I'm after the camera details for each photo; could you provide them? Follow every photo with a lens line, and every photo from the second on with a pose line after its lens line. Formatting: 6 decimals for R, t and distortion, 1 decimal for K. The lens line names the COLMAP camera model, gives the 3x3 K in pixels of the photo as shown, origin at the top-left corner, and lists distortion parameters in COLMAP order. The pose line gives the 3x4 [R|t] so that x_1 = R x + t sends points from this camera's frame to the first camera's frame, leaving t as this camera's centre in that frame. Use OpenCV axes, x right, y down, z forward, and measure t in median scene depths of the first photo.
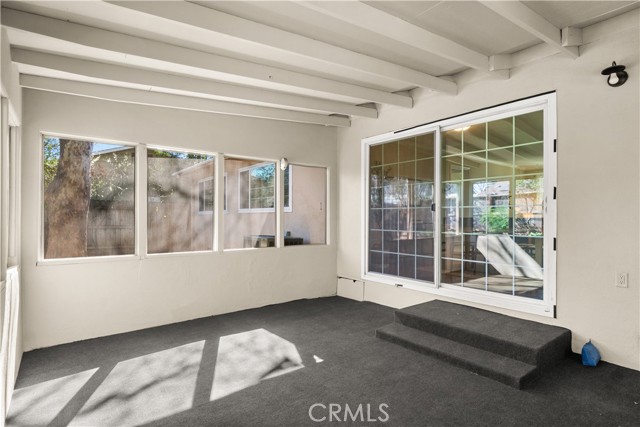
lens RADIAL K [[338.9, 0, 320.0], [0, 338.9, 213.5], [0, 0, 1]] dist [-0.000493, 0.000031]
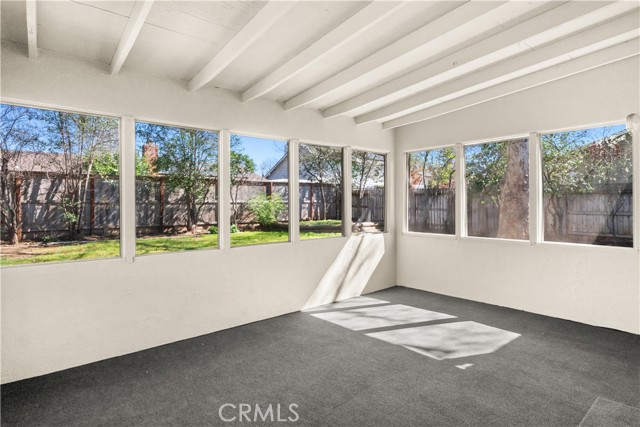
lens RADIAL K [[338.9, 0, 320.0], [0, 338.9, 213.5], [0, 0, 1]] dist [-0.000493, 0.000031]
pose [[0.072937, 0.034917, -0.996725, 0.837621], [0.016210, 0.999213, 0.036190, -0.017113], [0.997205, -0.018797, 0.072313, 0.546105]]
